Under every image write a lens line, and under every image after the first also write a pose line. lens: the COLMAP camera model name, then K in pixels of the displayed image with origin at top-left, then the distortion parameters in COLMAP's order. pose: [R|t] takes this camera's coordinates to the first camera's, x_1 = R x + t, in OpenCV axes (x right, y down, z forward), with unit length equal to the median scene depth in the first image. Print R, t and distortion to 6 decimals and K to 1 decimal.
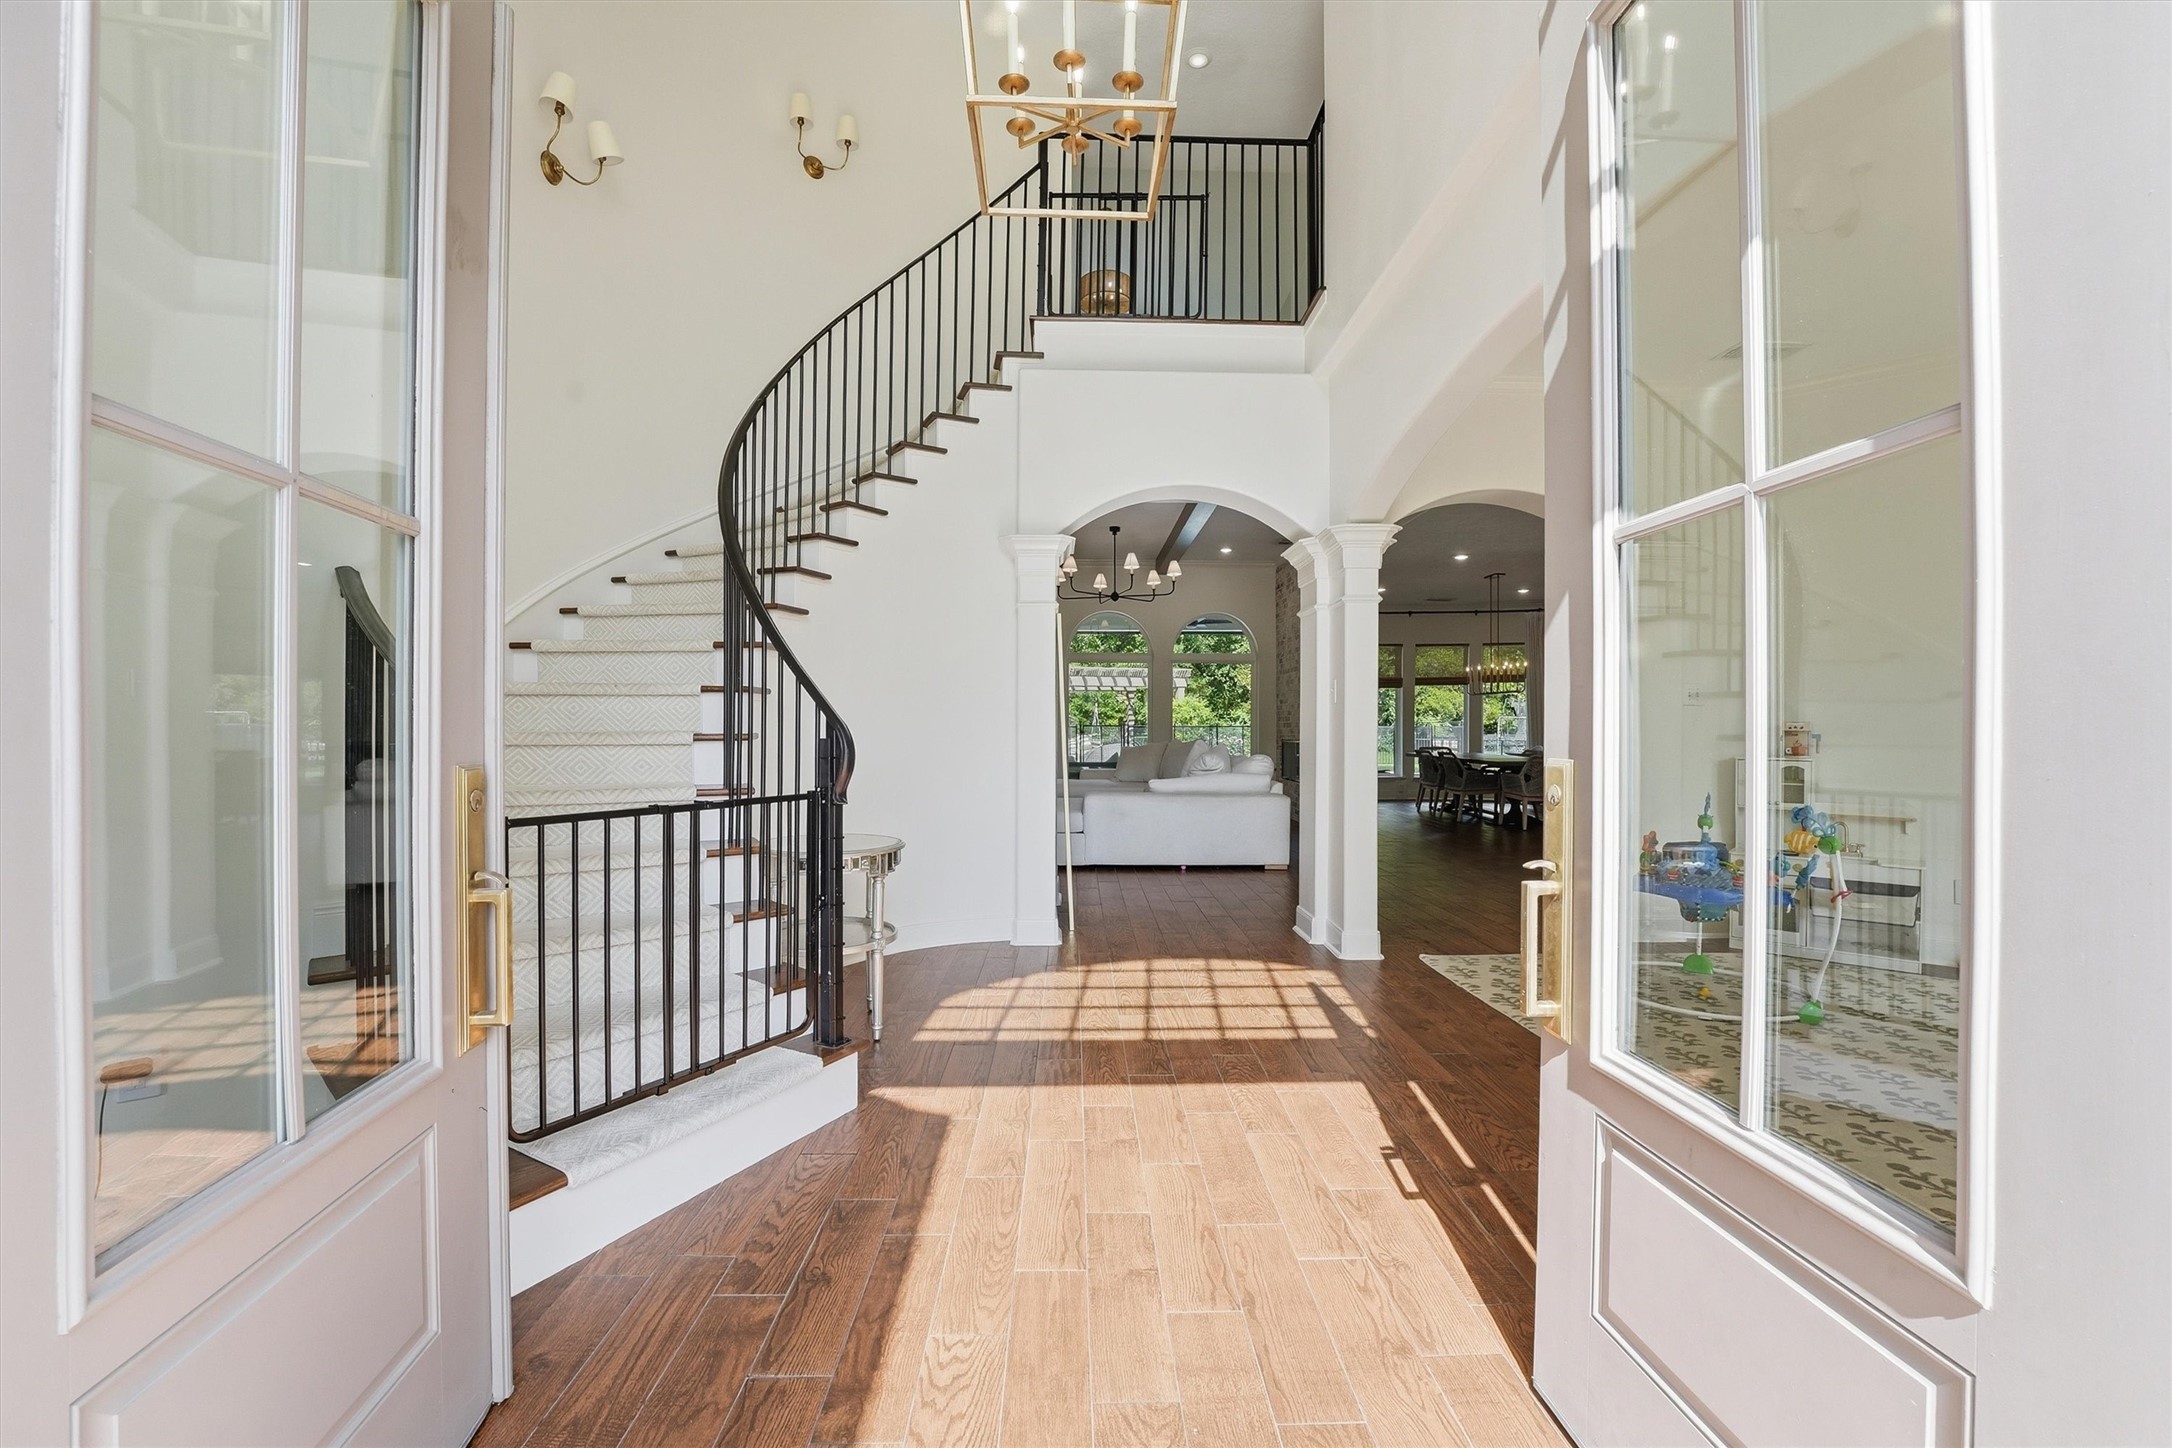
lens RADIAL K [[891.1, 0, 1085.9], [0, 891.1, 730.2], [0, 0, 1]] dist [-0.032039, 0.003608]
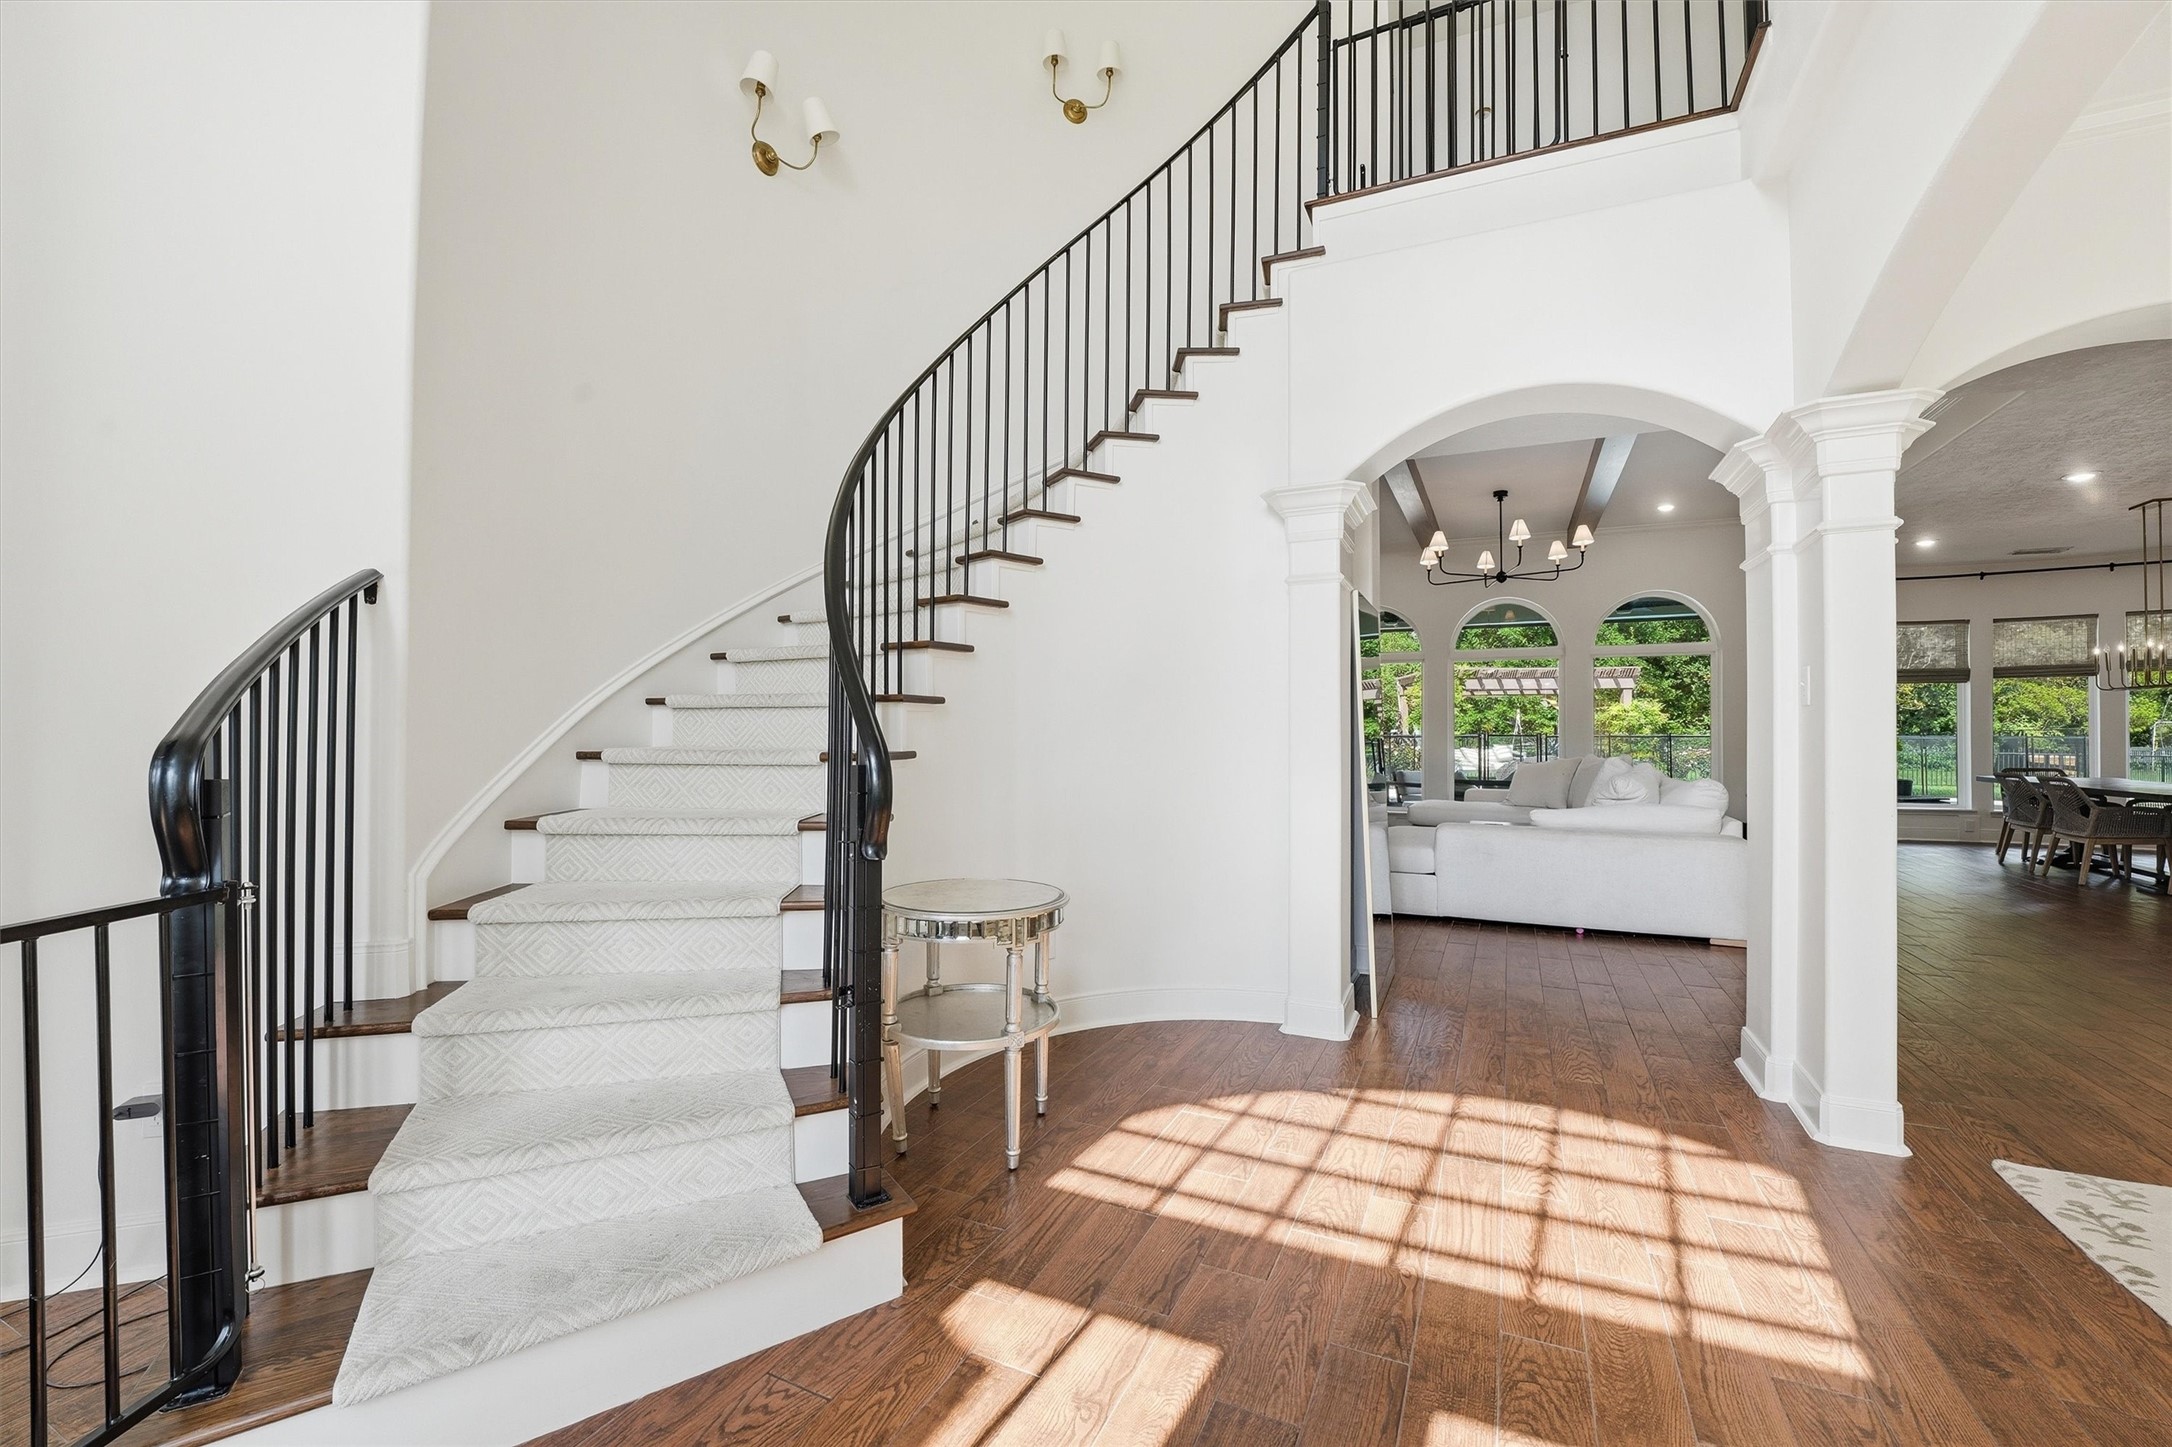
lens RADIAL K [[891.1, 0, 1080.5], [0, 891.1, 721.0], [0, 0, 1]] dist [-0.032039, 0.003608]
pose [[0.895666, -0.006050, -0.444686, 0.097053], [-0.002780, 0.999812, -0.019203, -0.006648], [0.444718, 0.018436, 0.895481, 0.242286]]
